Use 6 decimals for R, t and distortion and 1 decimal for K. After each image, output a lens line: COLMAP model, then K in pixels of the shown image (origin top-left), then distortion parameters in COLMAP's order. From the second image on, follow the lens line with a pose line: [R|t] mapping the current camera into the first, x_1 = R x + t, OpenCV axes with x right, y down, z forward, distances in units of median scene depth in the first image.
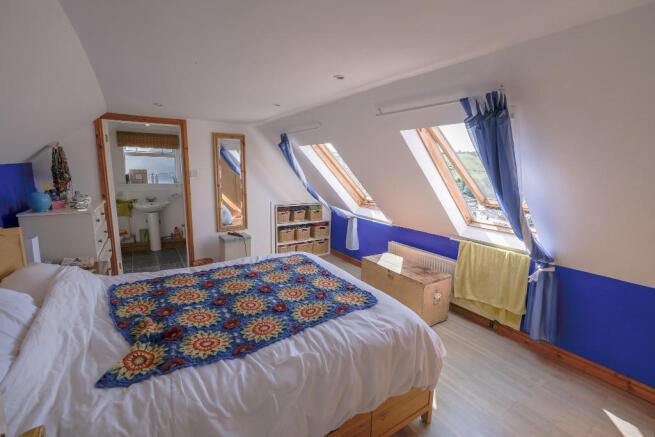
lens RADIAL K [[284.6, 0, 325.0], [0, 284.6, 218.8], [0, 0, 1]] dist [-0.000948, 0.000122]
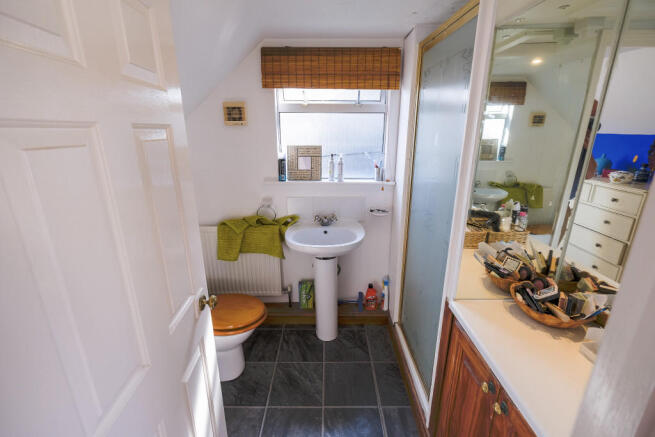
lens RADIAL K [[284.6, 0, 326.3], [0, 284.6, 215.1], [0, 0, 1]] dist [-0.000948, 0.000122]
pose [[0.843949, 0.134354, -0.519325, -0.393928], [-0.074556, 0.988108, 0.134473, -0.129980], [0.531216, -0.074770, 0.843930, 0.648676]]
